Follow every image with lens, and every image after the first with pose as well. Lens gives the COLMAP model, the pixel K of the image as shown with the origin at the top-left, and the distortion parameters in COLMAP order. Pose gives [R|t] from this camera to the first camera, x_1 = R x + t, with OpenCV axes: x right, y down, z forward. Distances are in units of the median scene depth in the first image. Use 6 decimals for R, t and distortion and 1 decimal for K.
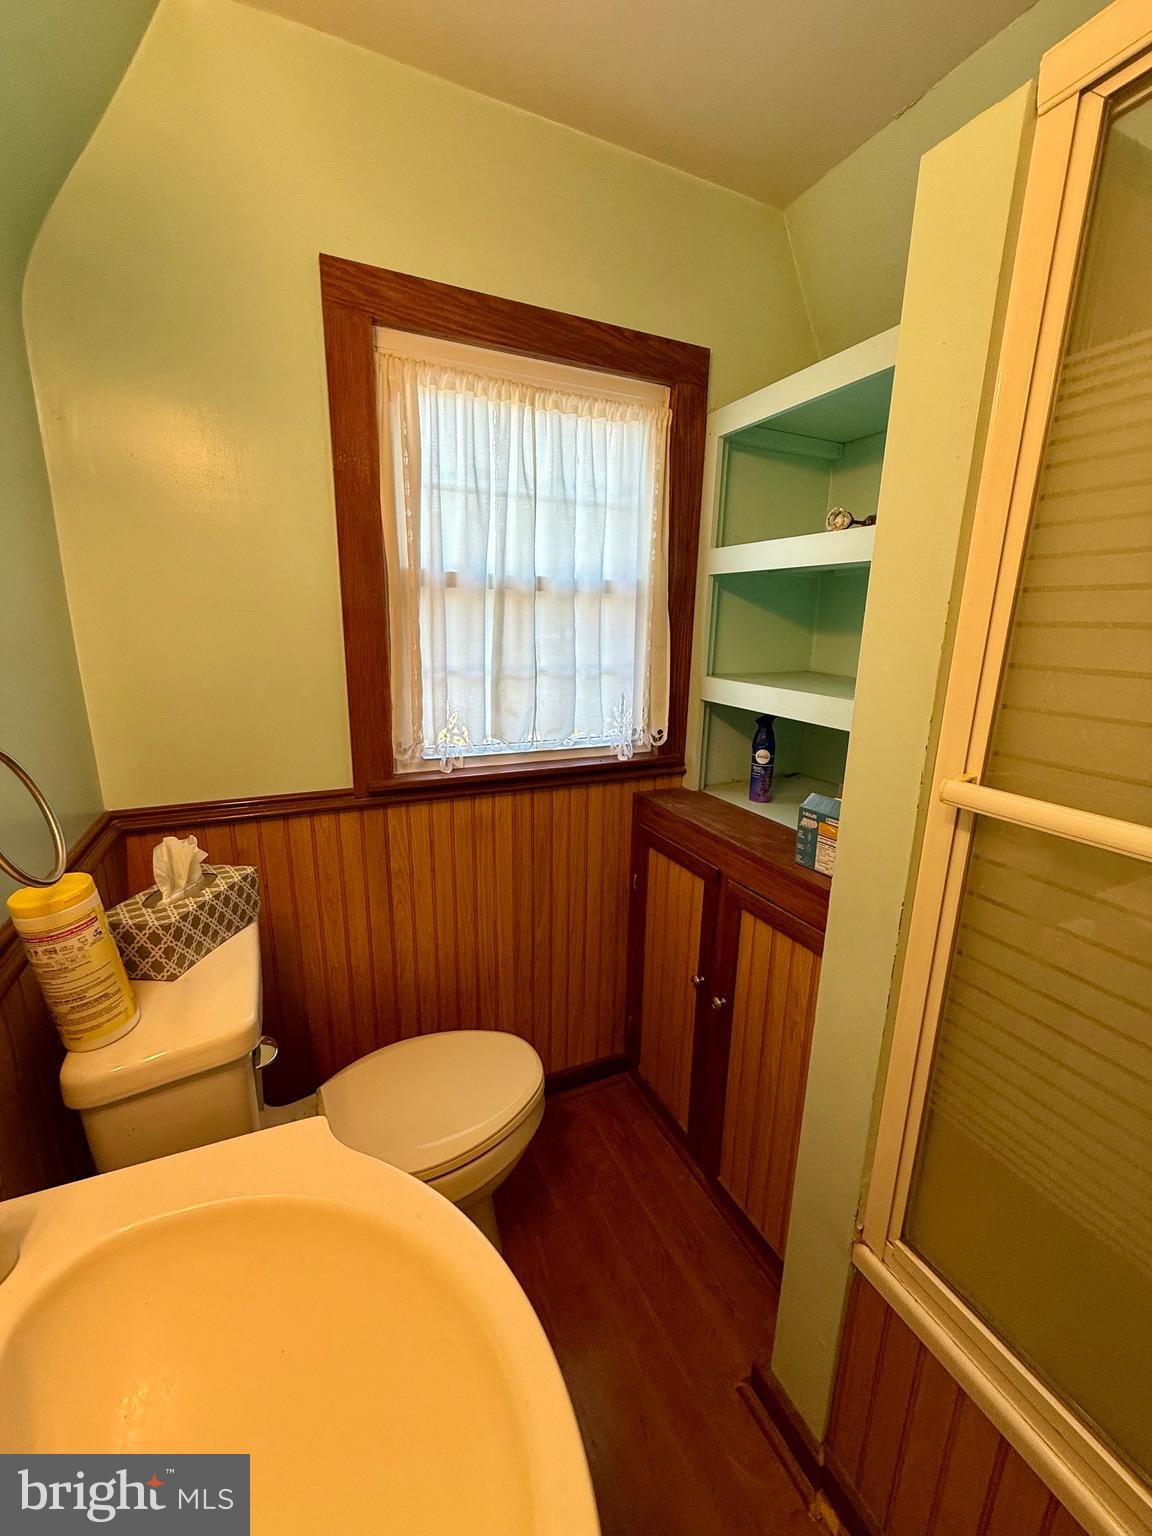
lens RADIAL K [[612.6, 0, 577.1], [0, 612.6, 765.4], [0, 0, 1]] dist [0.001867, 0.000291]
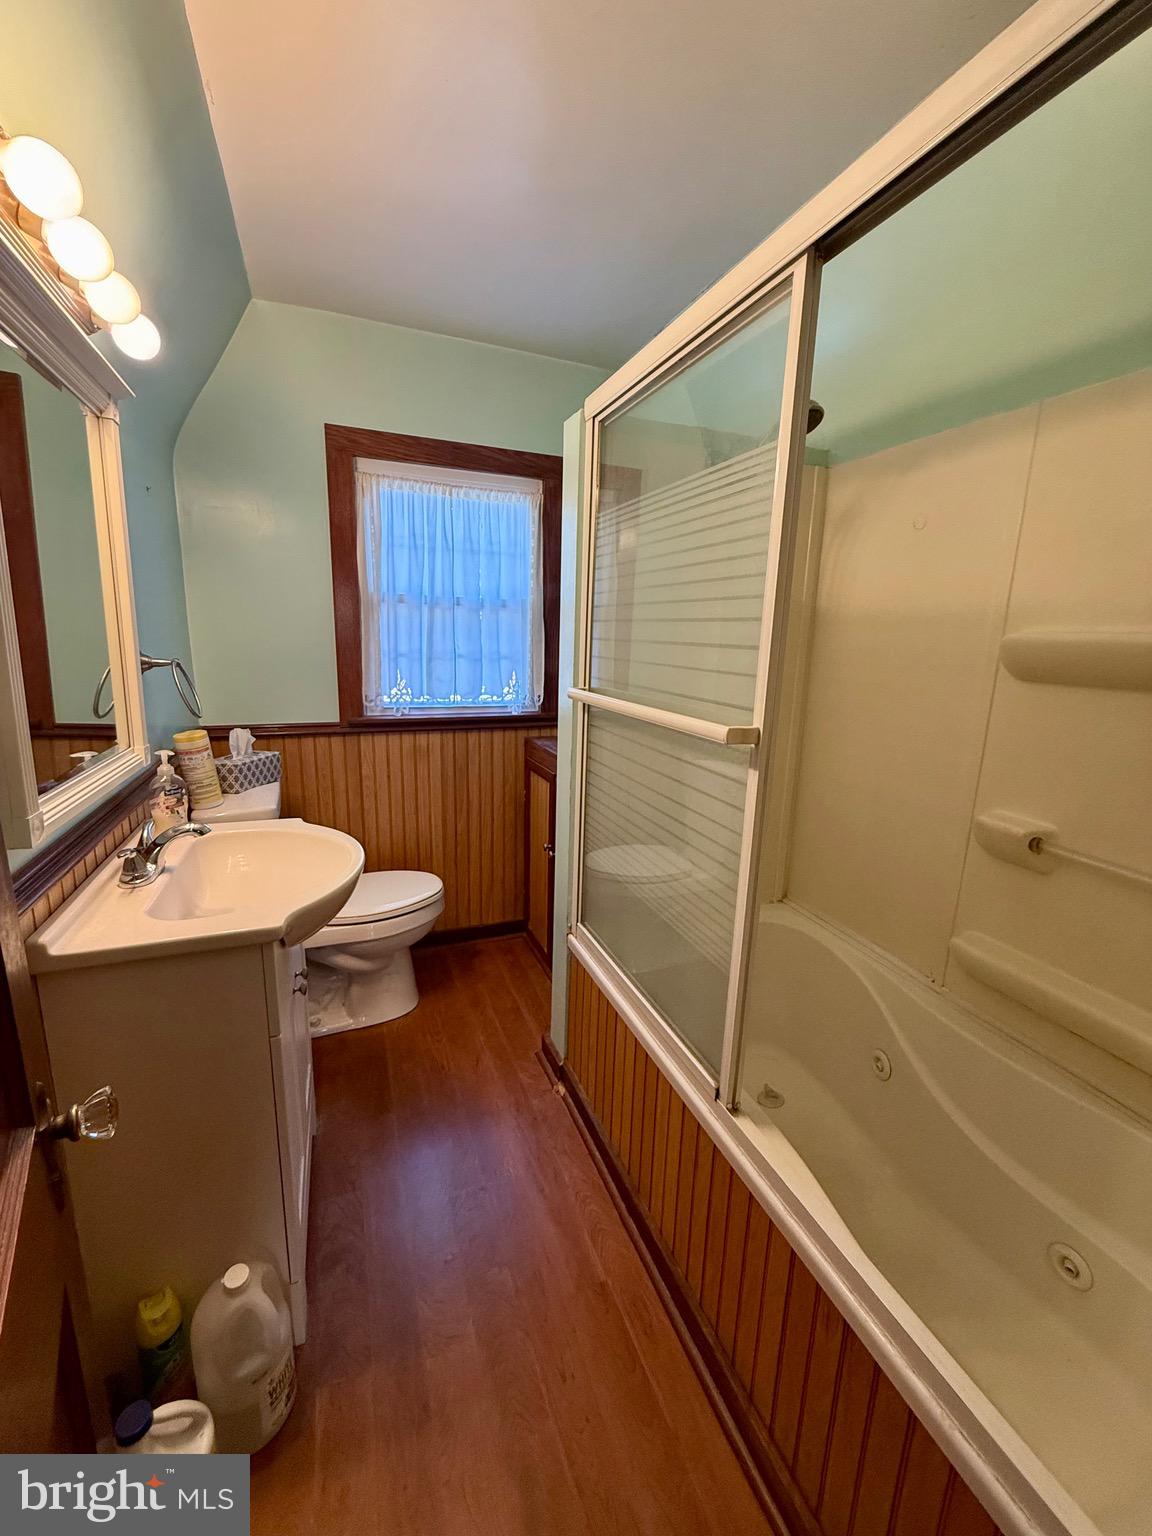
lens RADIAL K [[612.6, 0, 575.1], [0, 612.6, 765.3], [0, 0, 1]] dist [0.001867, 0.000291]
pose [[0.998418, 0.020625, -0.052305, 0.365028], [-0.021816, 0.999513, -0.022290, 0.177841], [0.051820, 0.023396, 0.998382, -0.631297]]
